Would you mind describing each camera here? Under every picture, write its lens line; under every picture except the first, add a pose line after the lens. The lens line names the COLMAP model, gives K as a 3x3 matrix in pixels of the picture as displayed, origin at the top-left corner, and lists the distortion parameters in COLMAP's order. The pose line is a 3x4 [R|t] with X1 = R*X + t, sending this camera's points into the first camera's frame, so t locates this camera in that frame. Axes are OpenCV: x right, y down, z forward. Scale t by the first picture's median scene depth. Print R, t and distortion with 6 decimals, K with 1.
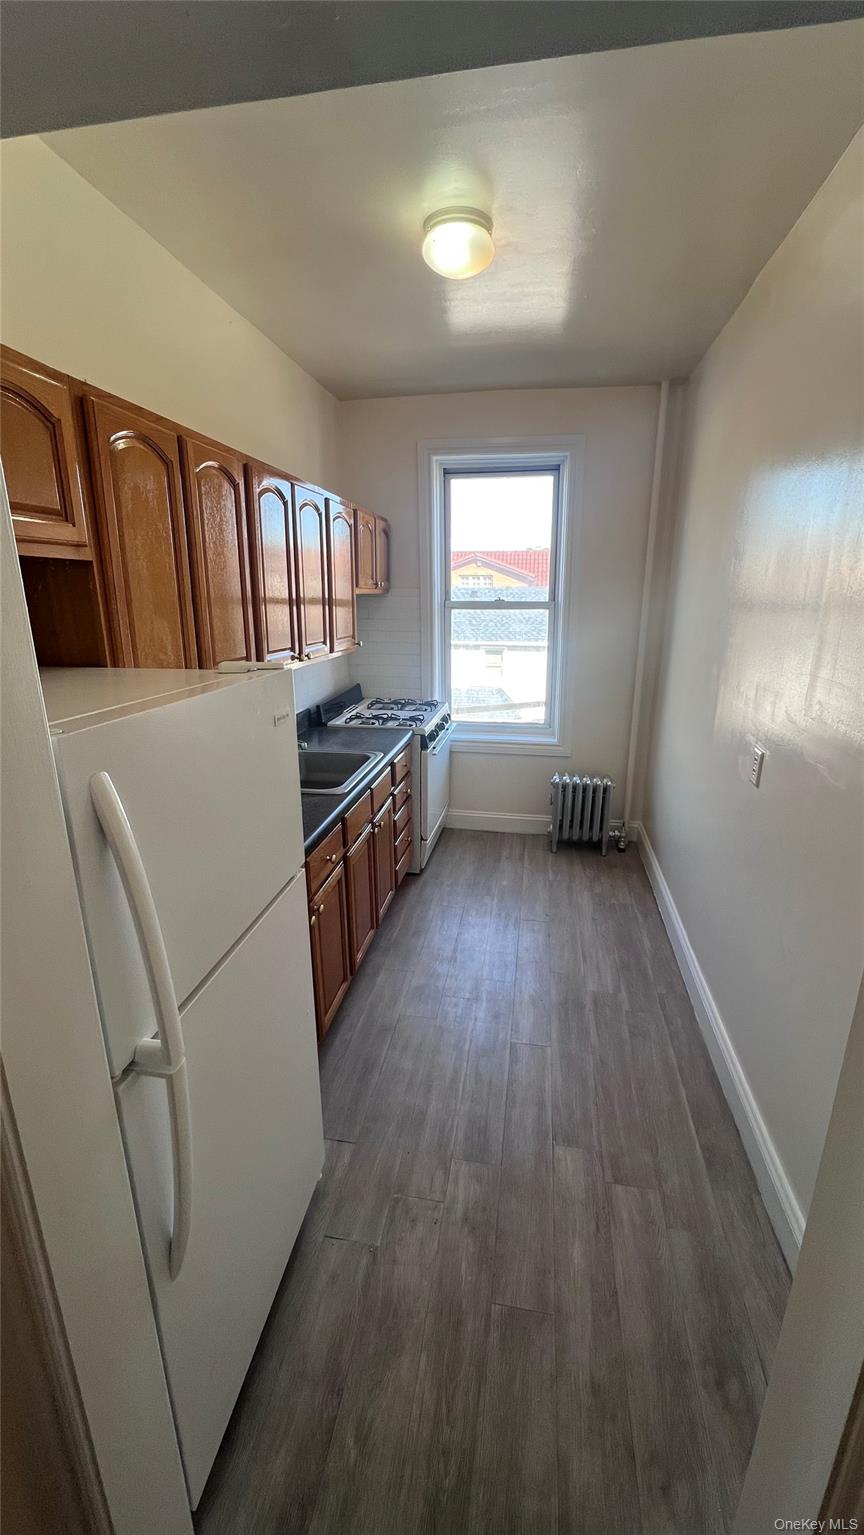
lens RADIAL K [[613.0, 0, 436.3], [0, 613.0, 768.2], [0, 0, 1]] dist [0.000051, -0.000103]
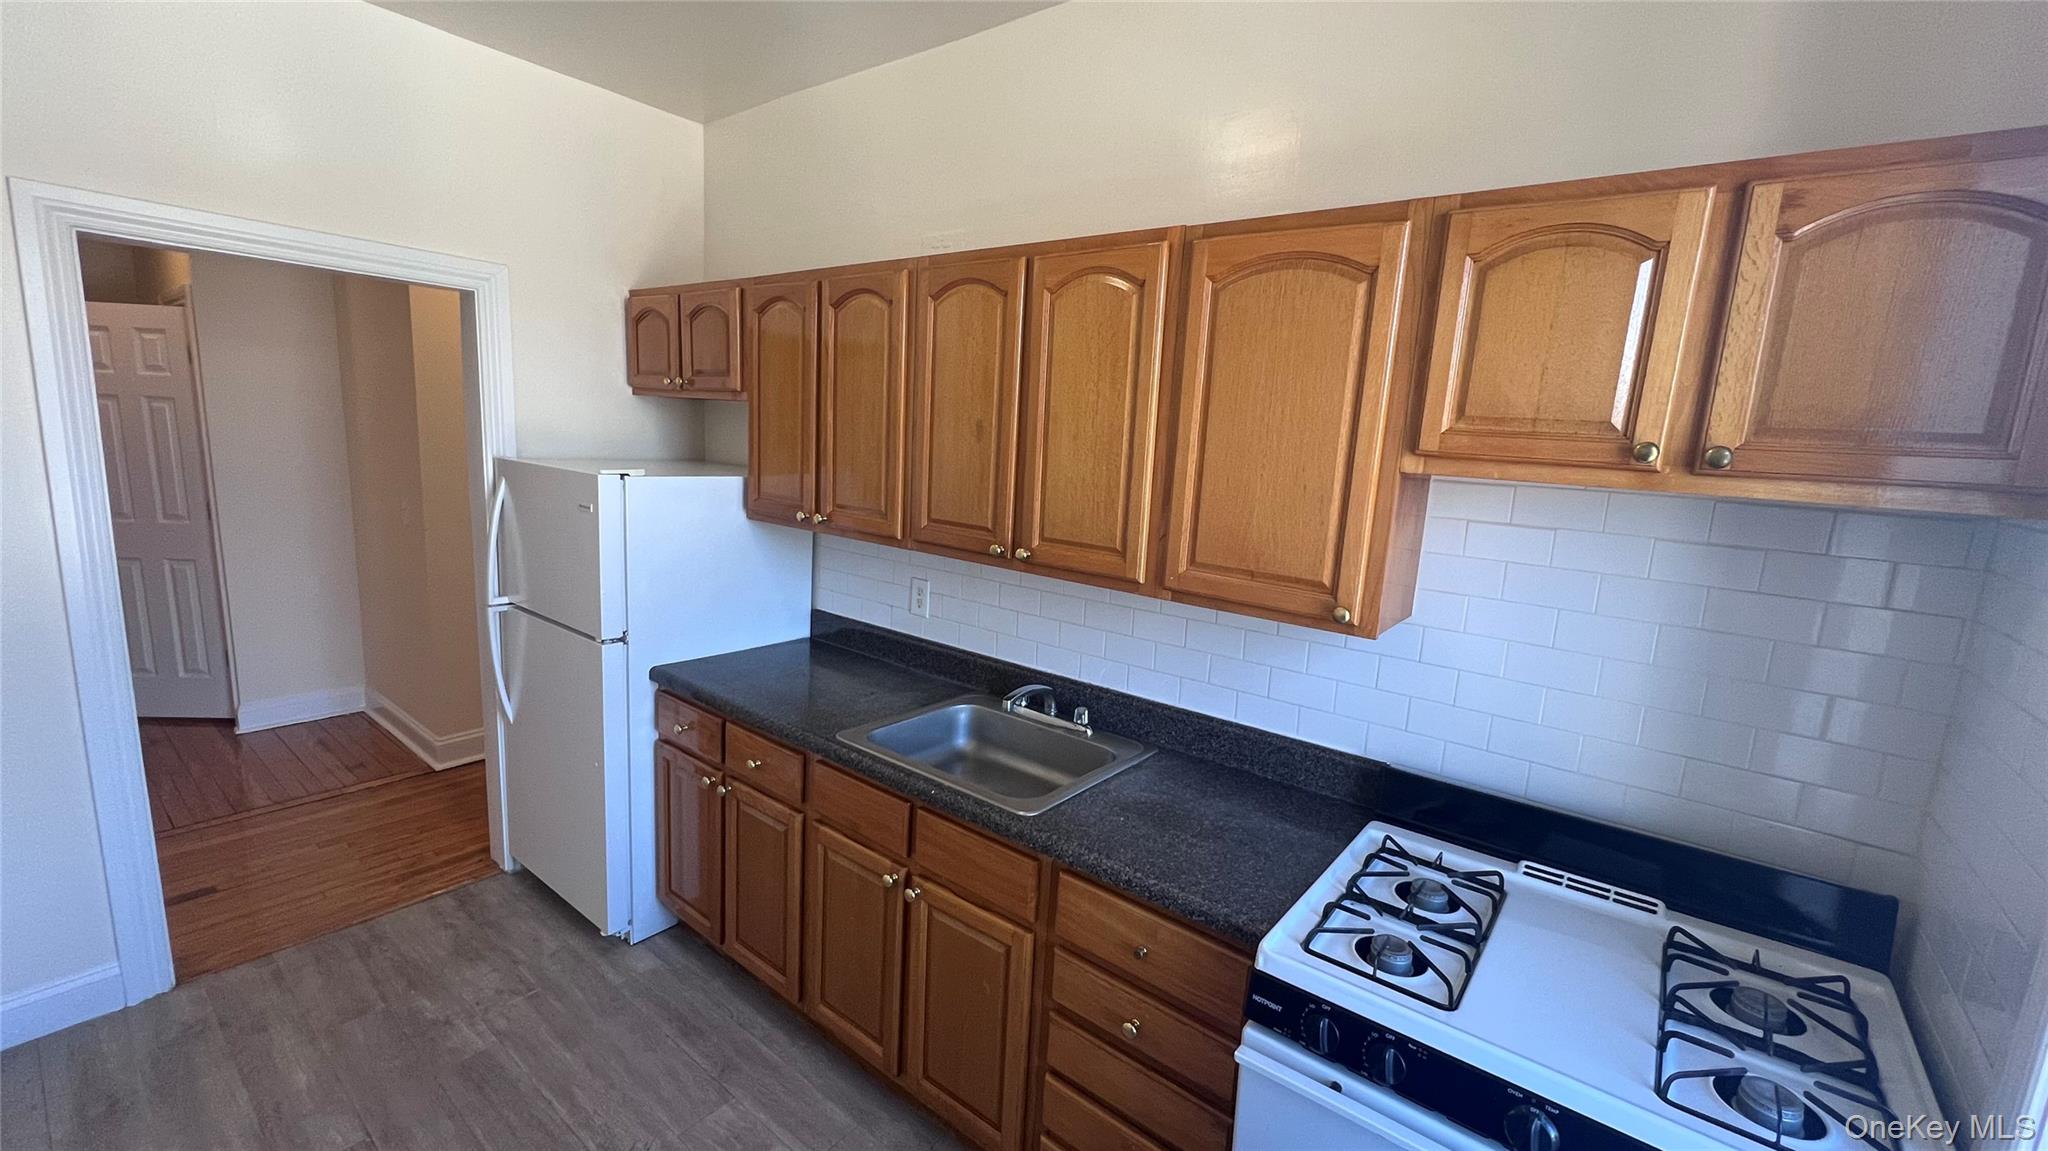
lens RADIAL K [[817.9, 0, 1023.1], [0, 817.9, 569.5], [0, 0, 1]] dist [0.000051, -0.000103]
pose [[-0.476147, 0.117951, -0.871419, 0.480490], [-0.297966, 0.910701, 0.286078, -0.422324], [0.827345, 0.395869, -0.398482, 1.435256]]
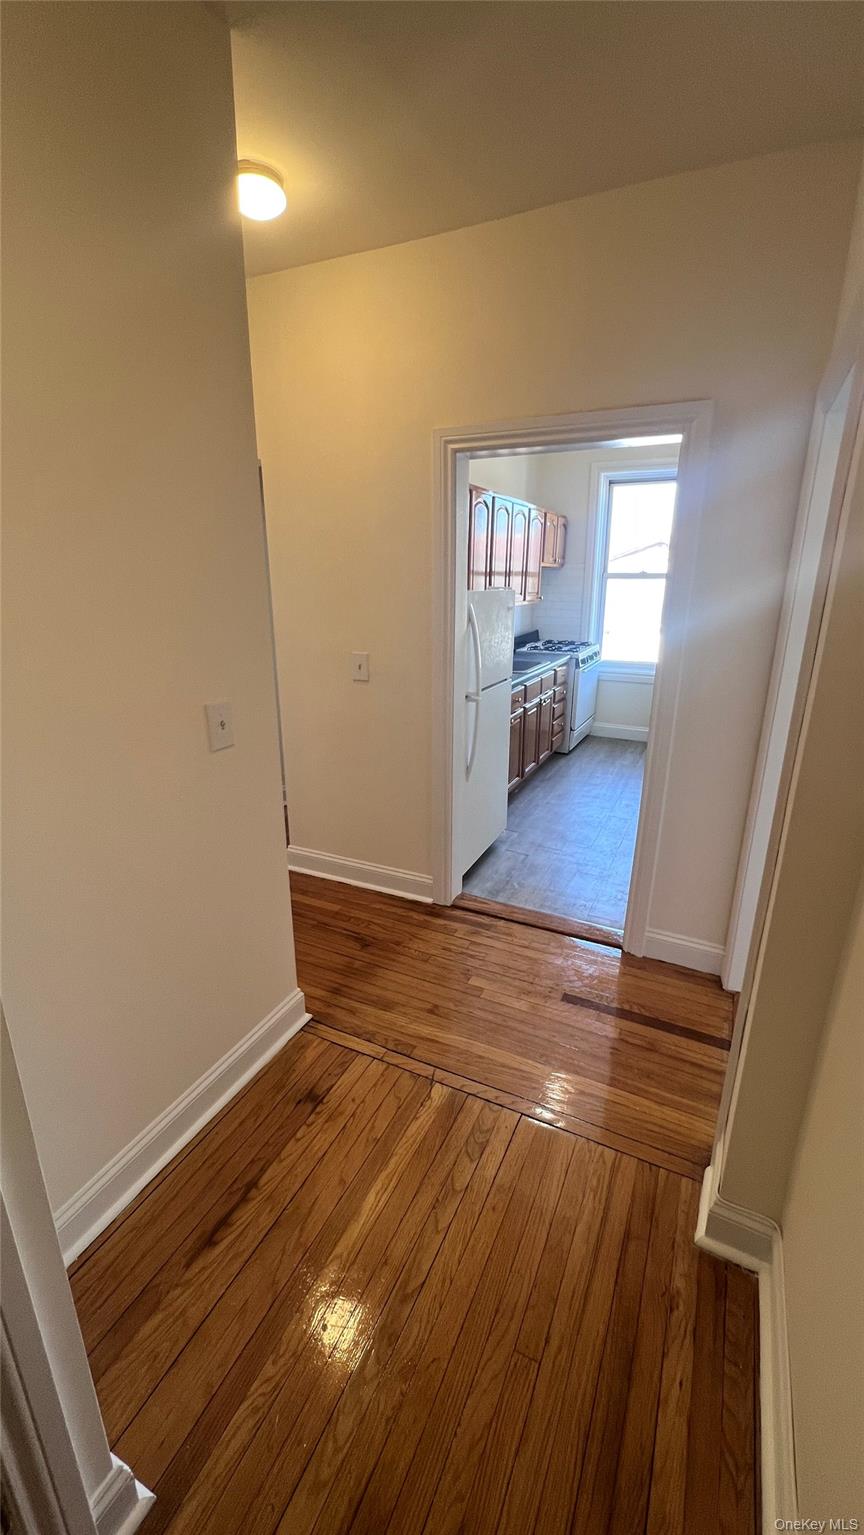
lens RADIAL K [[613.0, 0, 436.3], [0, 613.0, 768.2], [0, 0, 1]] dist [0.000051, -0.000103]
pose [[0.961253, 0.085534, -0.262063, 0.094172], [-0.079565, 0.996272, 0.033324, 0.286047], [0.263937, -0.011182, 0.964475, -0.847914]]
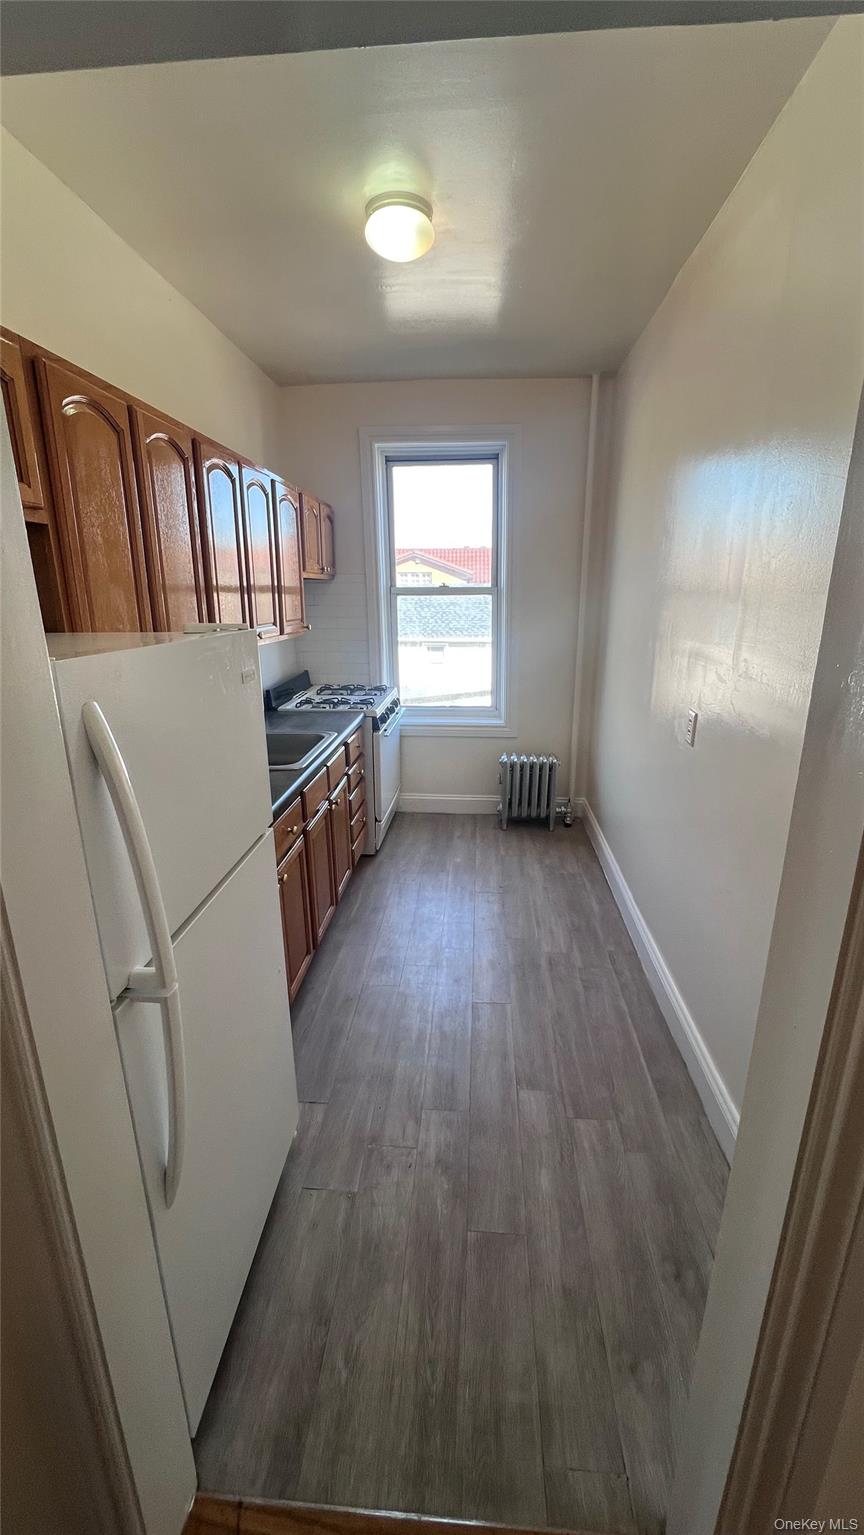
lens RADIAL K [[613.0, 0, 436.3], [0, 613.0, 768.2], [0, 0, 1]] dist [0.000051, -0.000103]
pose [[0.995358, -0.031508, 0.090939, -0.021285], [0.031368, 0.999504, 0.002960, 0.044690], [-0.090987, -0.000093, 0.995852, -0.029548]]
